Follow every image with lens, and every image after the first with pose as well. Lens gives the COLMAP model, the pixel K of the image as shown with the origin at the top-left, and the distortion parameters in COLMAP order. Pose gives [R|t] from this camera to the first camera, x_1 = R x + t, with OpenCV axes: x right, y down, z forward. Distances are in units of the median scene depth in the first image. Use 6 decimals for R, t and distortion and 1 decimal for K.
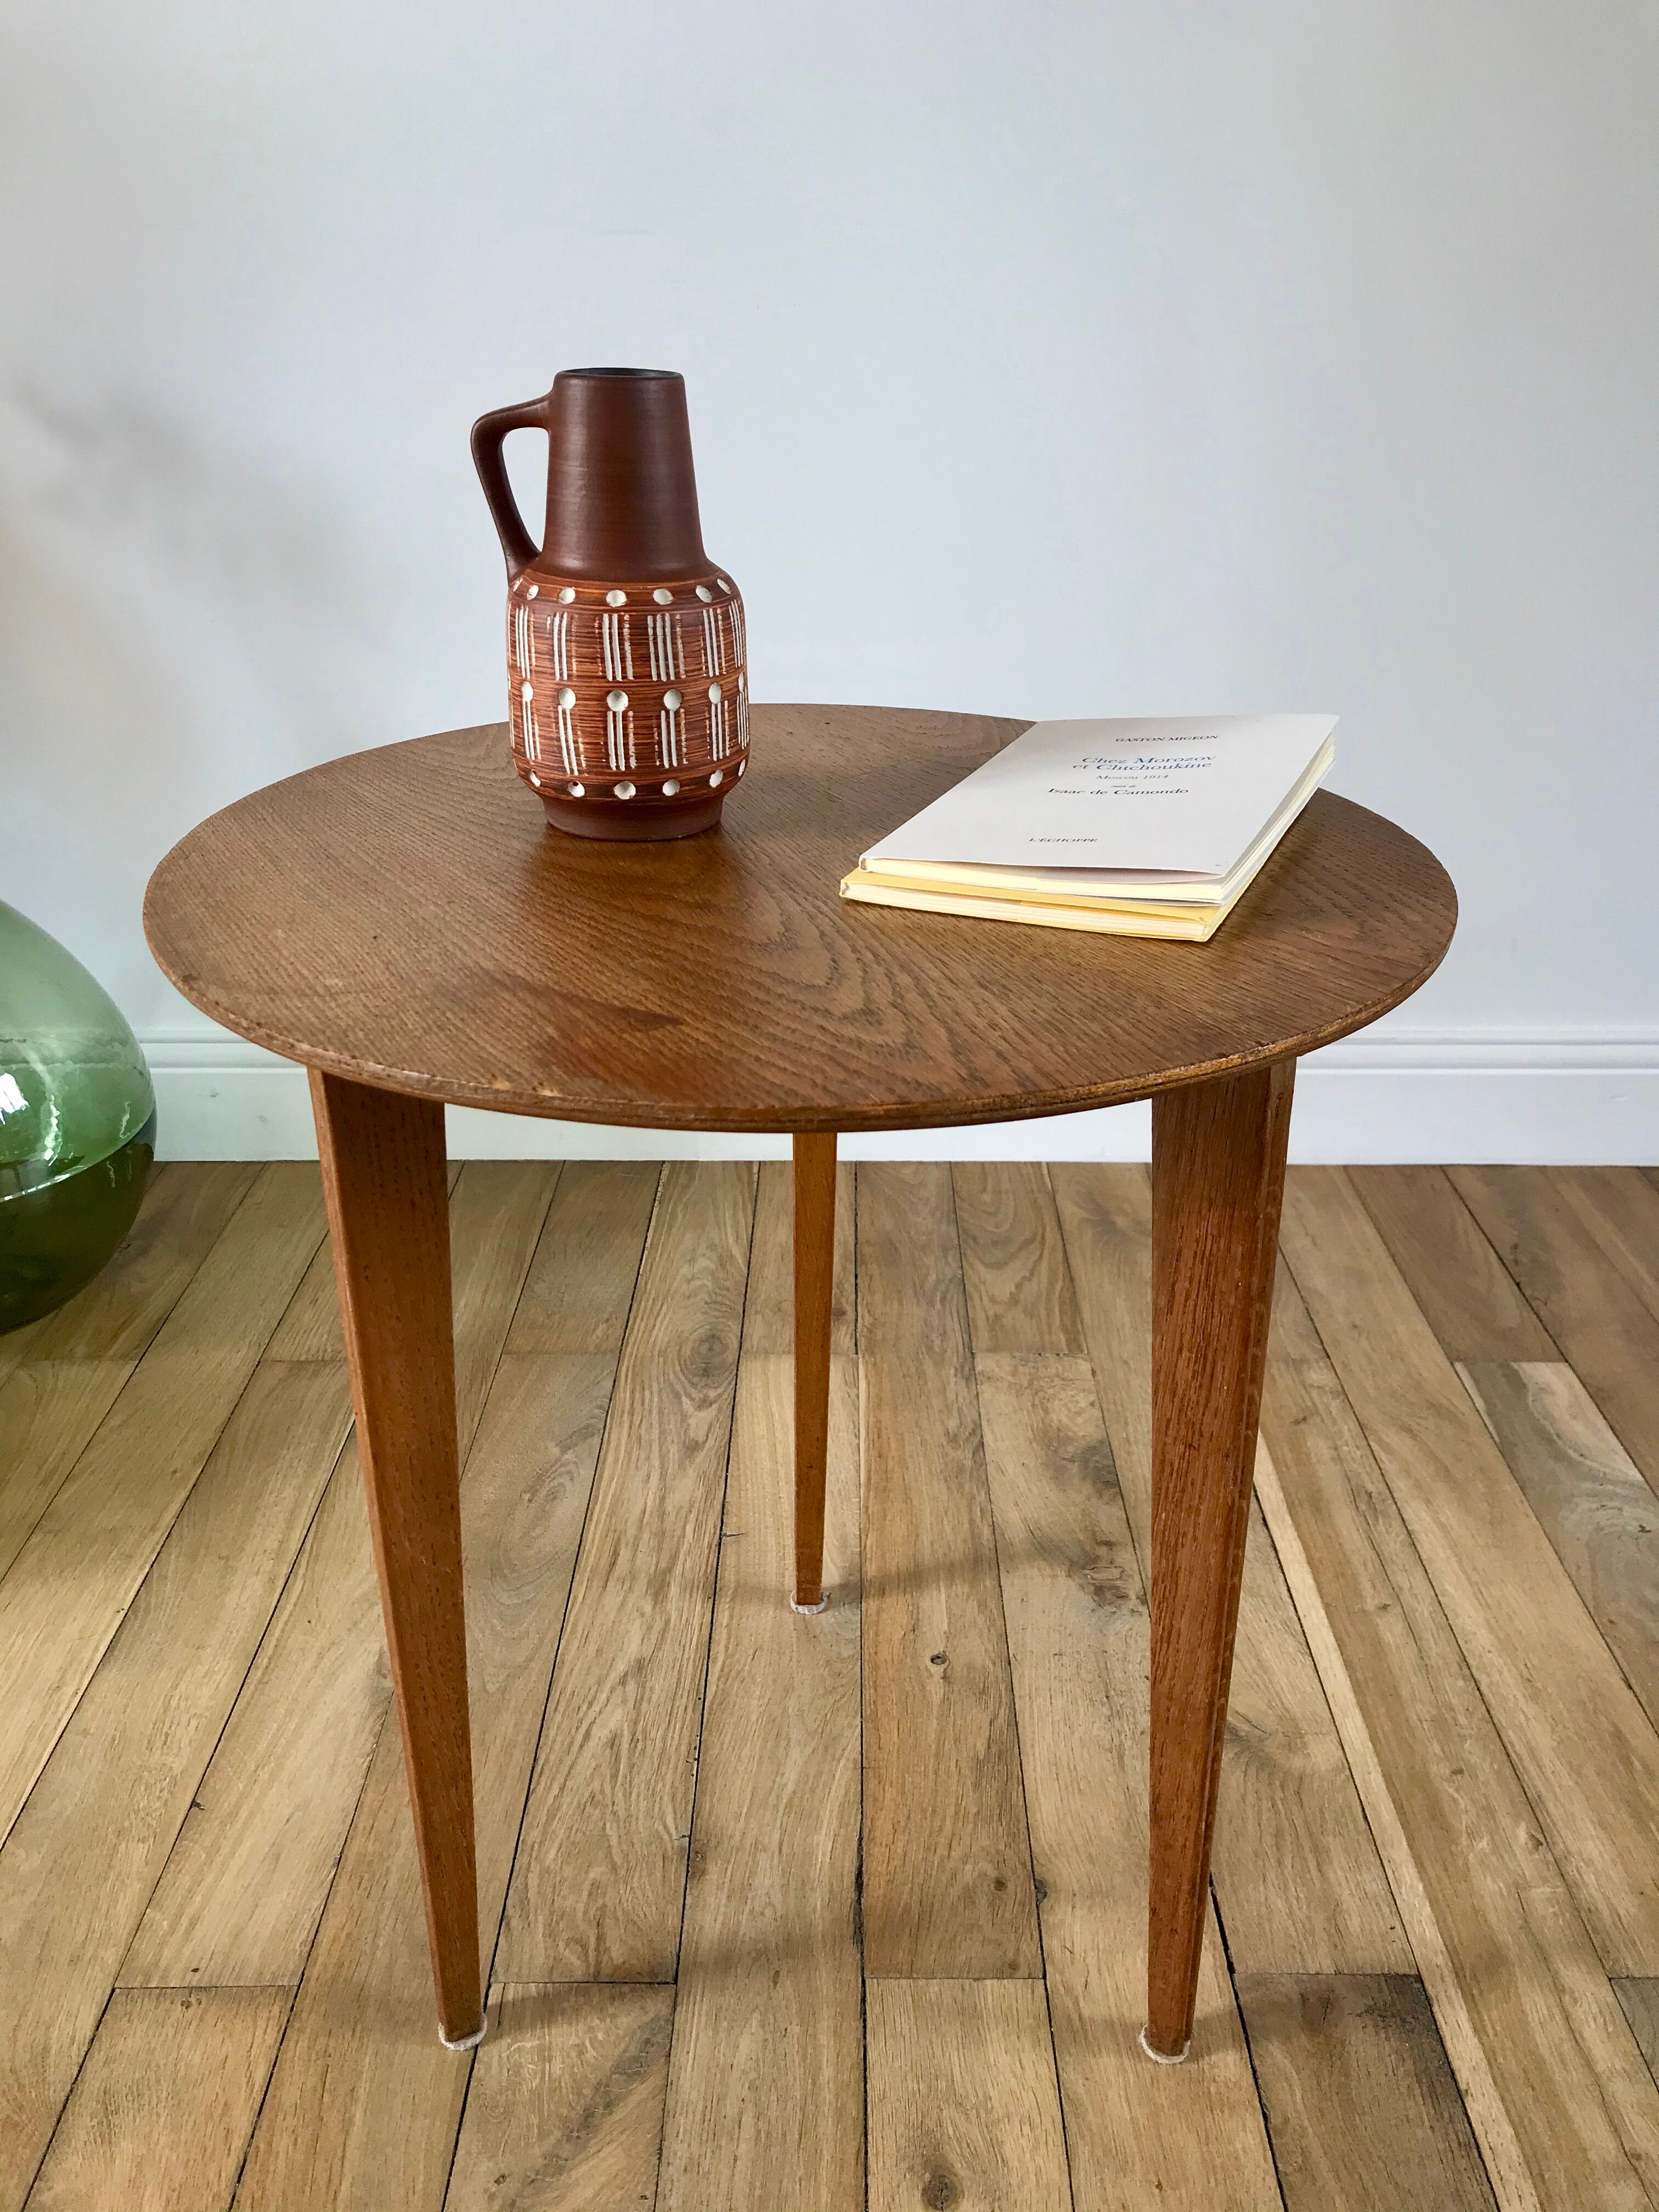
lens RADIAL K [[1753.5, 0, 861.5], [0, 1753.5, 1104.2], [0, 0, 1]] dist [0.027906, 0.000601]
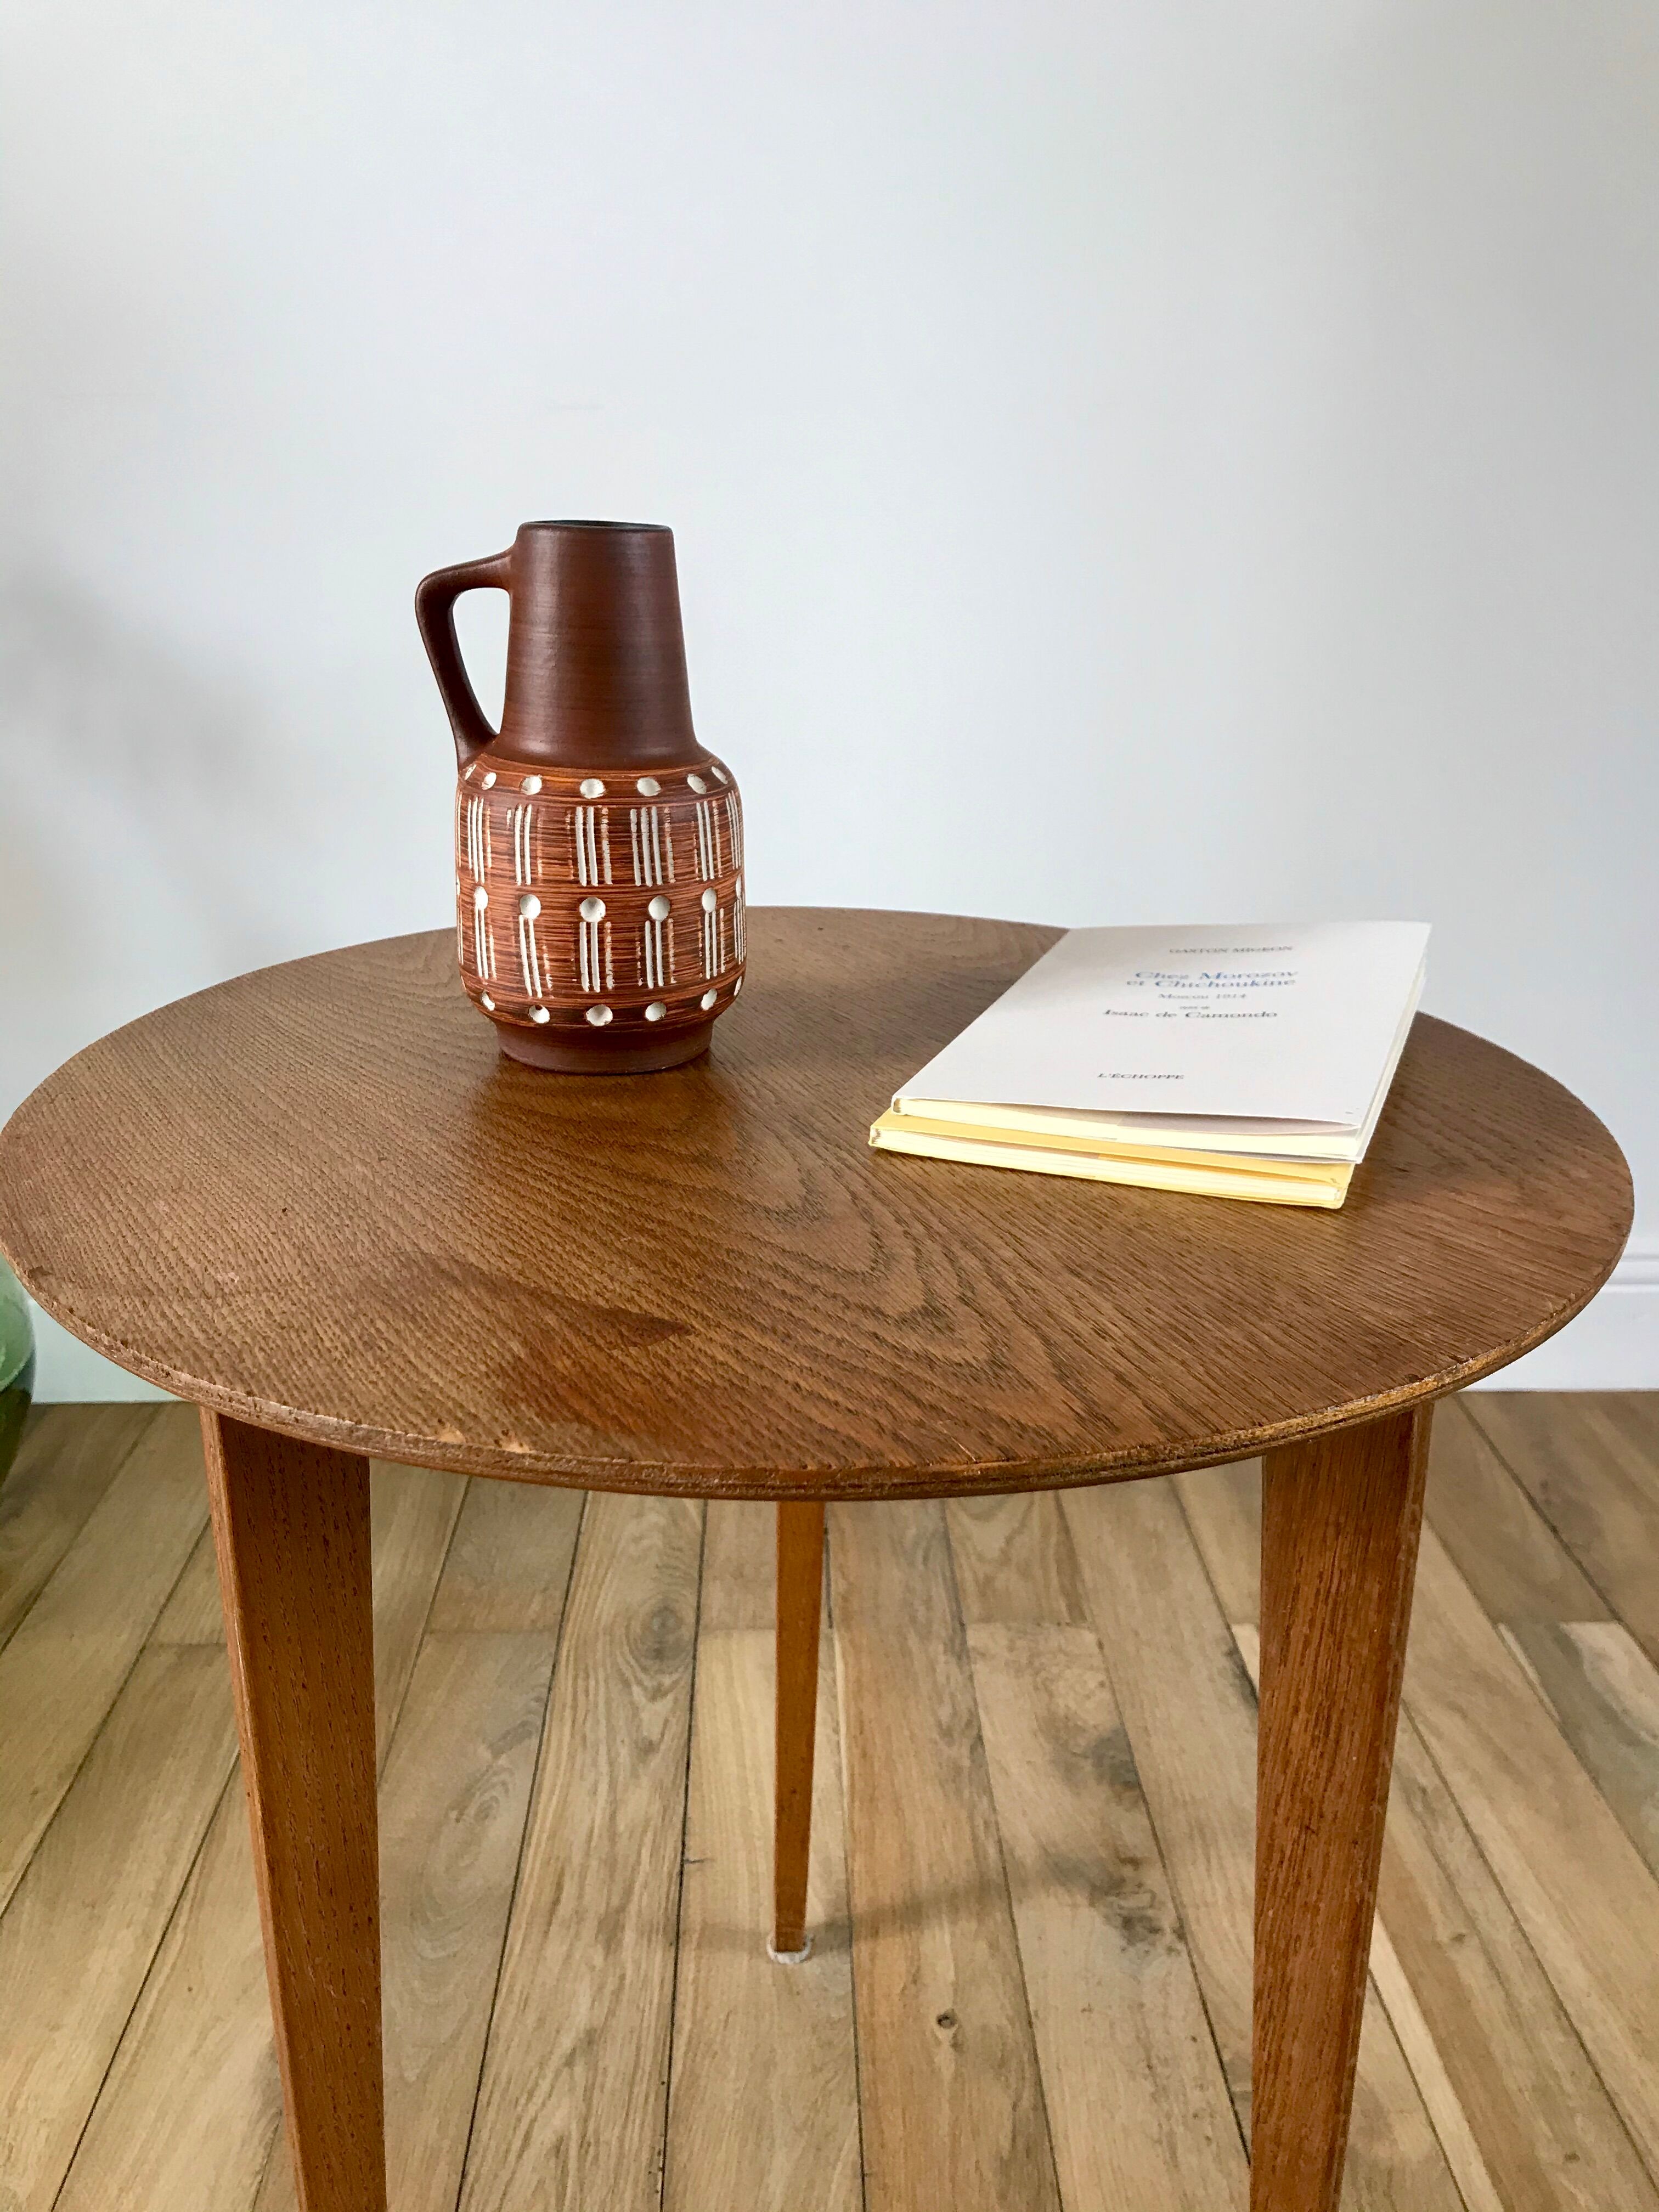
lens RADIAL K [[1766.6, 0, 856.0], [0, 1766.6, 1116.8], [0, 0, 1]] dist [0.010897, 0.002720]
pose [[0.999185, -0.005085, 0.040041, -0.033277], [0.008973, 0.995192, -0.097533, -0.034791], [-0.039353, 0.097813, 0.994426, 0.124425]]
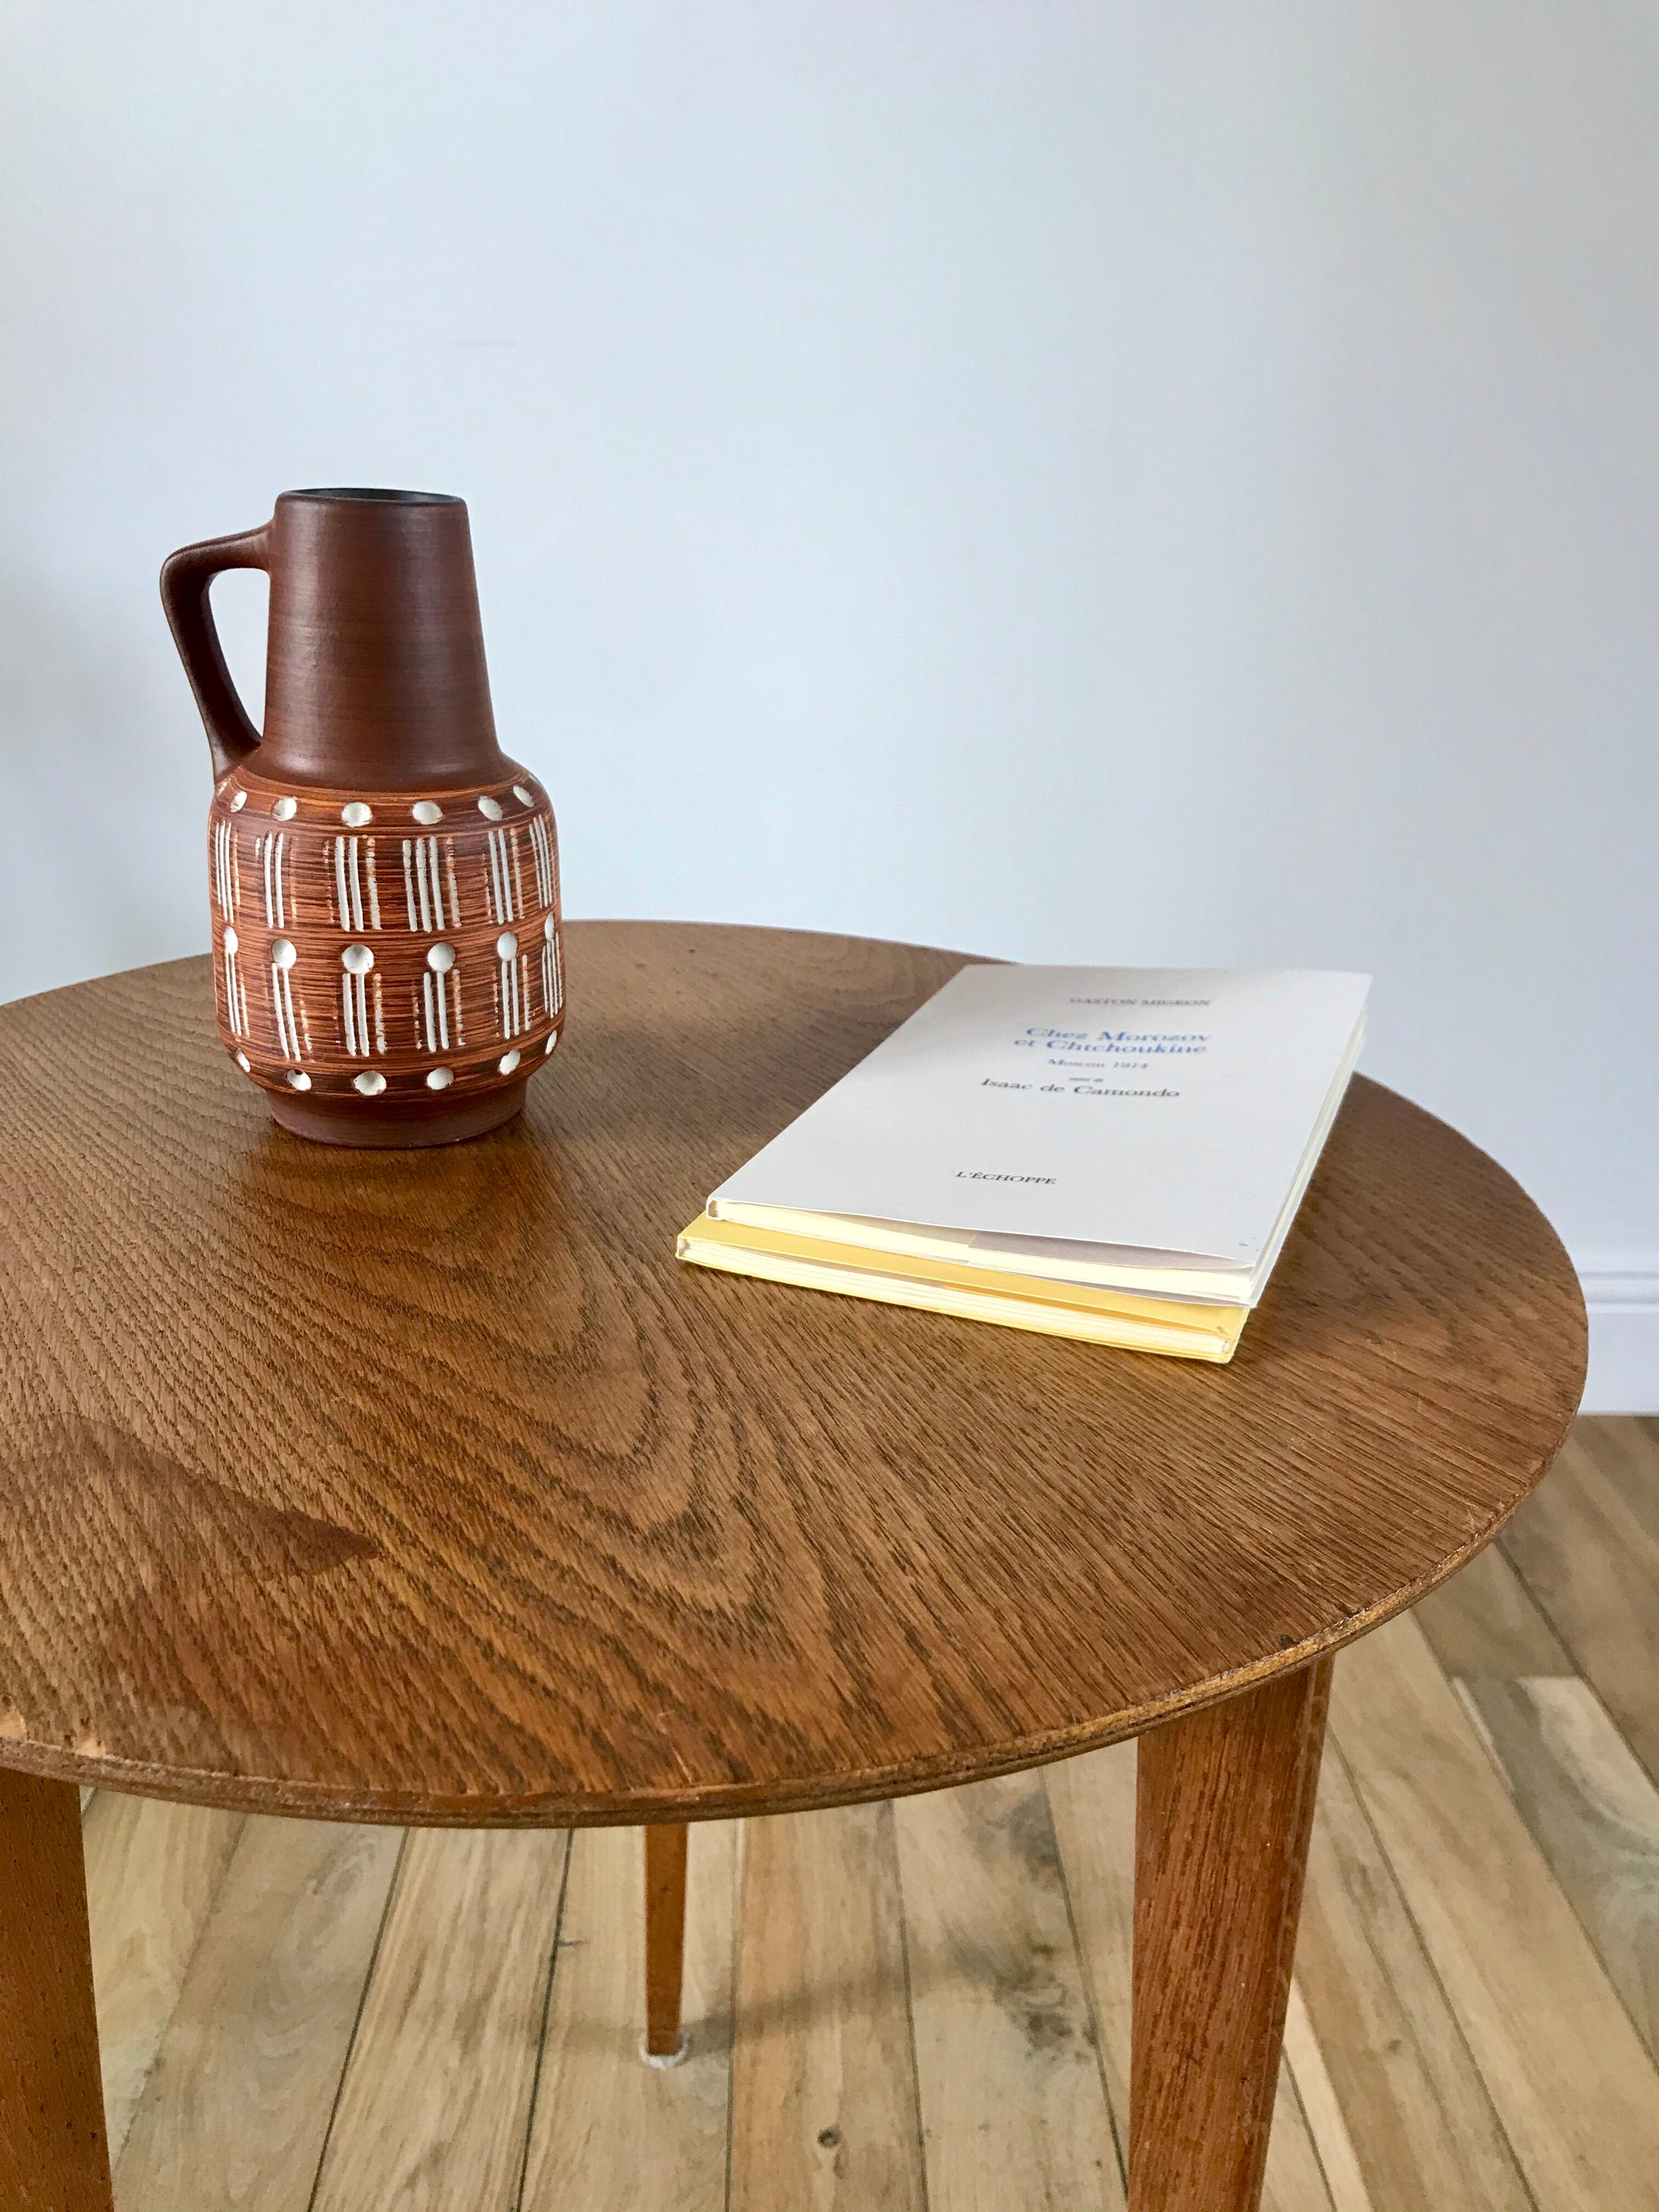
lens RADIAL K [[1772.6, 0, 856.4], [0, 1772.6, 1111.3], [0, 0, 1]] dist [0.001203, 0.012888]
pose [[0.998934, 0.011512, 0.044710, 0.016790], [-0.008408, 0.997581, -0.069007, -0.084265], [-0.045396, 0.068558, 0.996614, 0.207630]]
